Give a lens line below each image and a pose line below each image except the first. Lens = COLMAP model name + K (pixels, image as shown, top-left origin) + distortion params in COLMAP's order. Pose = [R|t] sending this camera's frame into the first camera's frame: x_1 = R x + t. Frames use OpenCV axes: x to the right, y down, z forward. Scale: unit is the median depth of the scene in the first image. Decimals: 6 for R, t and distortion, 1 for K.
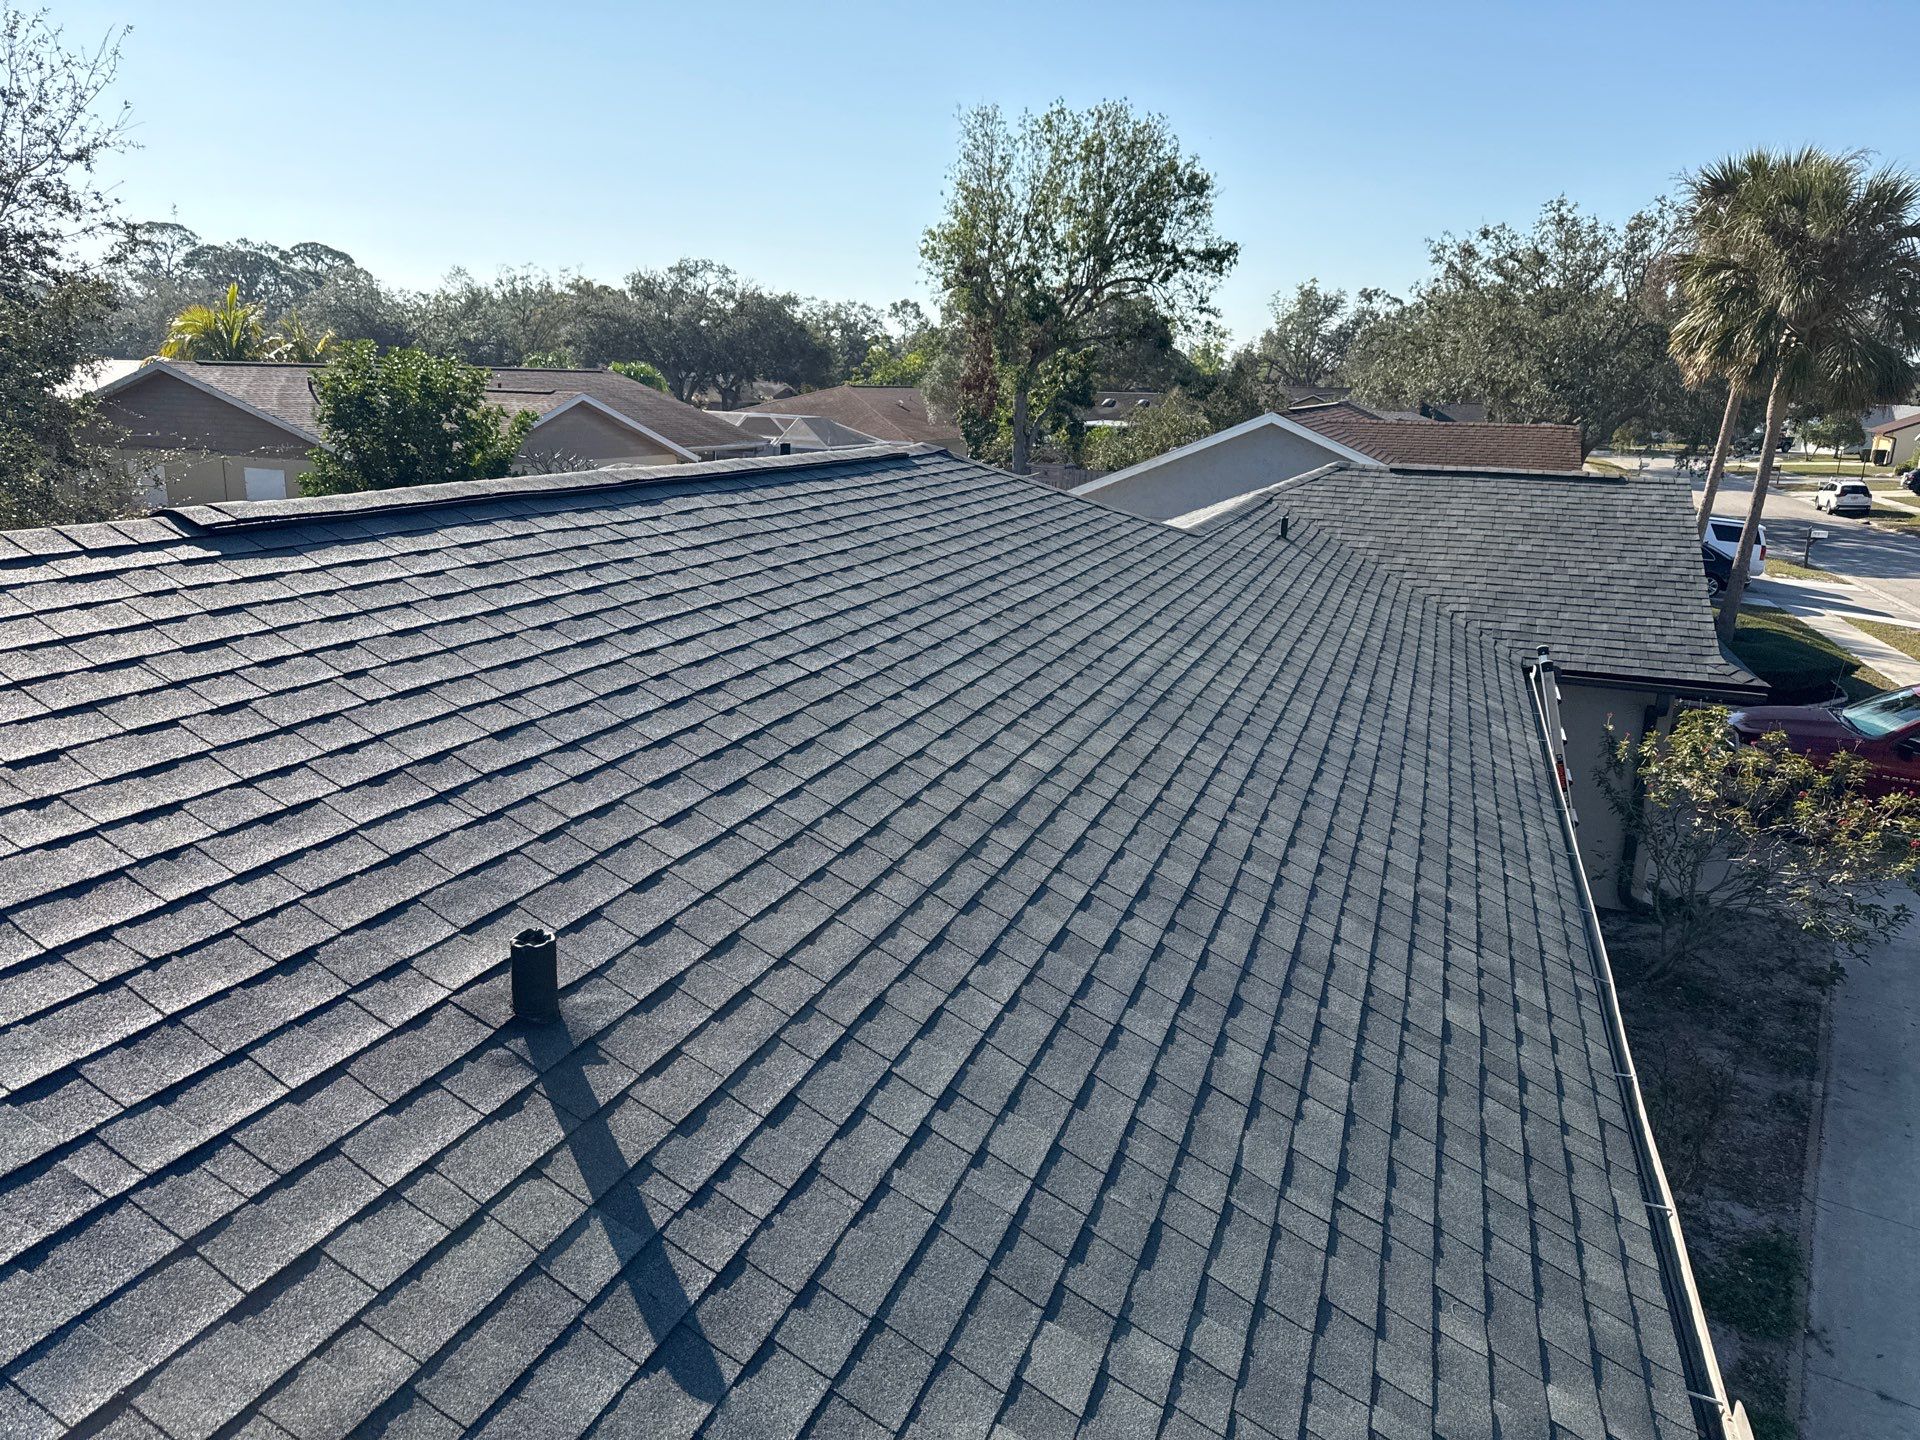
lens RADIAL K [[1359.5, 0, 960.0], [0, 1359.5, 720.0], [0, 0, 1]] dist [0.089838, -0.125271]
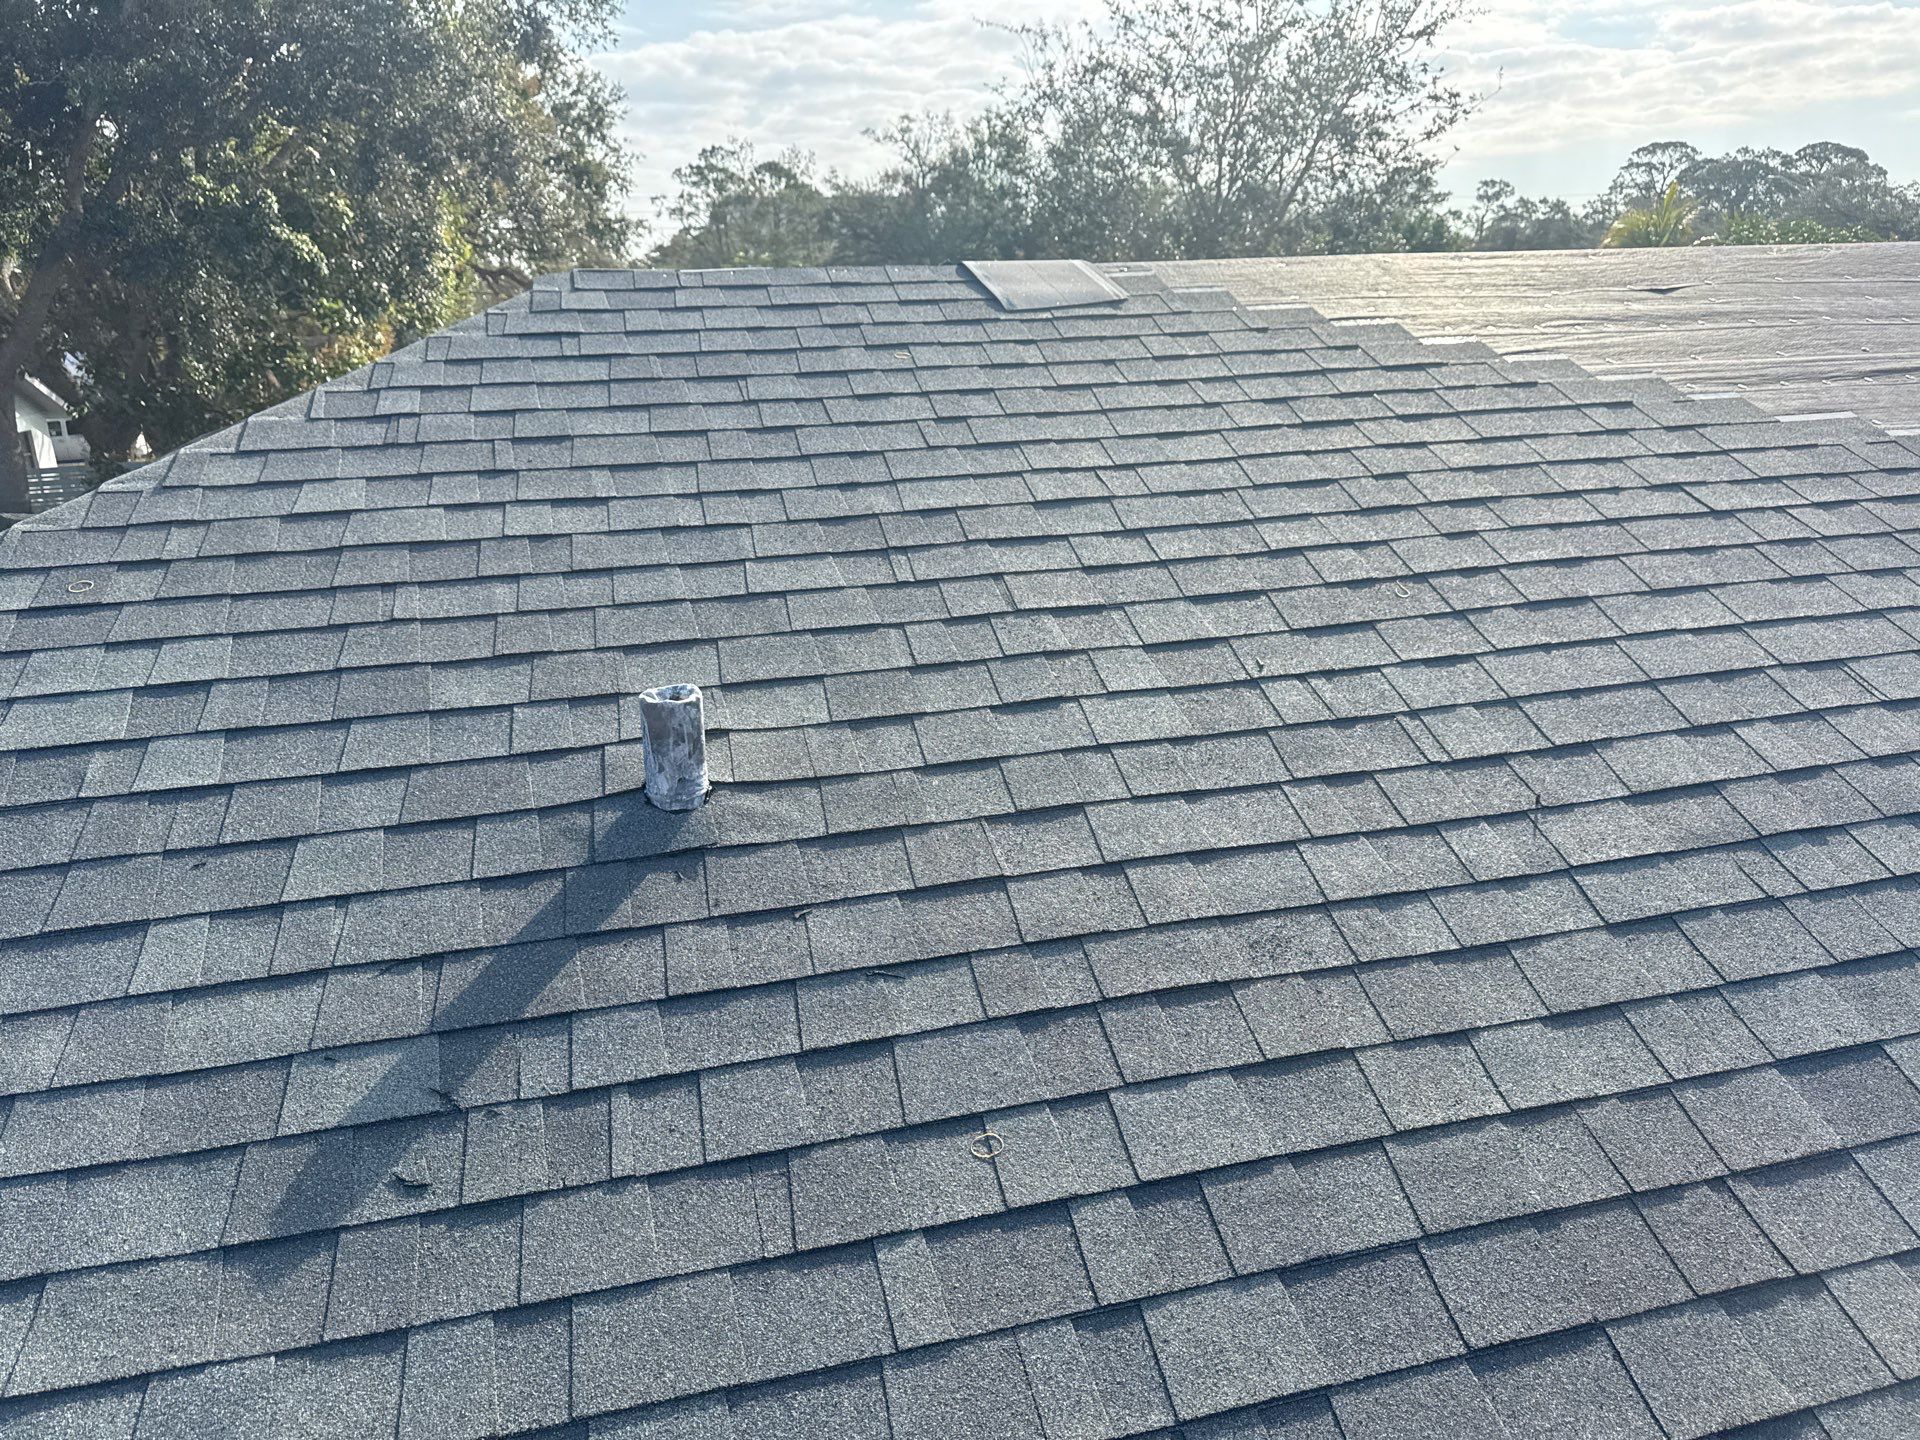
lens RADIAL K [[1353.0, 0, 960.0], [0, 1353.0, 720.0], [0, 0, 1]] dist [0.068911, -0.062469]
pose [[0.568258, 0.200030, -0.798167, 0.159255], [-0.161204, 0.978269, 0.130395, 0.022358], [0.806905, 0.054570, 0.588155, 0.301789]]
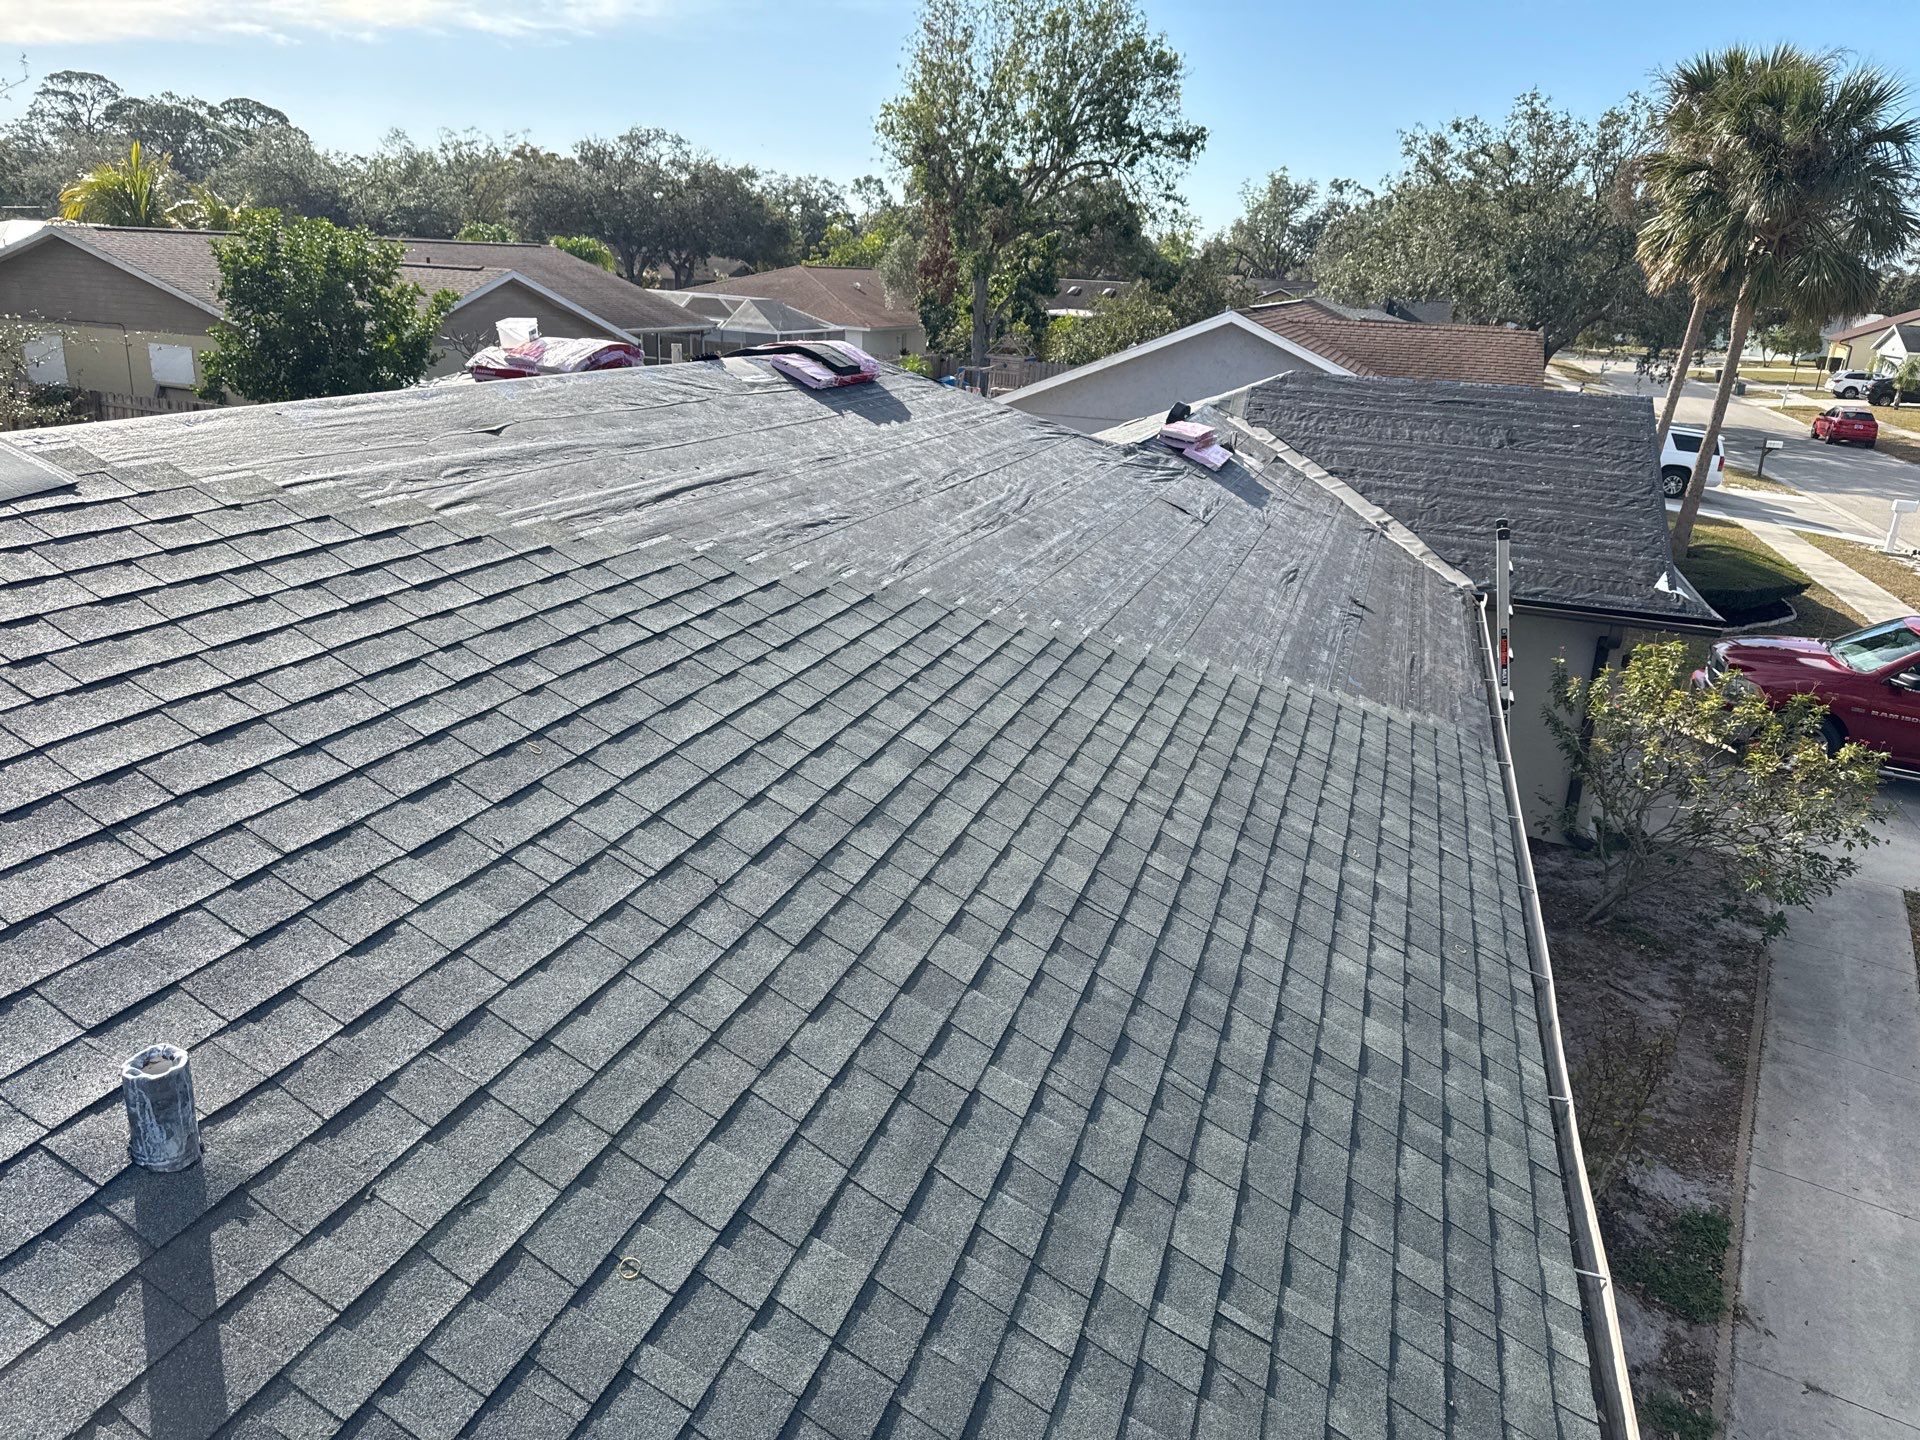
lens RADIAL K [[1357.7, 0, 983.6], [0, 1357.7, 701.5], [0, 0, 1]] dist [0.058542, -0.066914]
pose [[0.998992, 0.011357, 0.043431, 0.047748], [-0.014282, 0.997607, 0.067642, -0.042078], [-0.042559, -0.068194, 0.996764, 0.105069]]
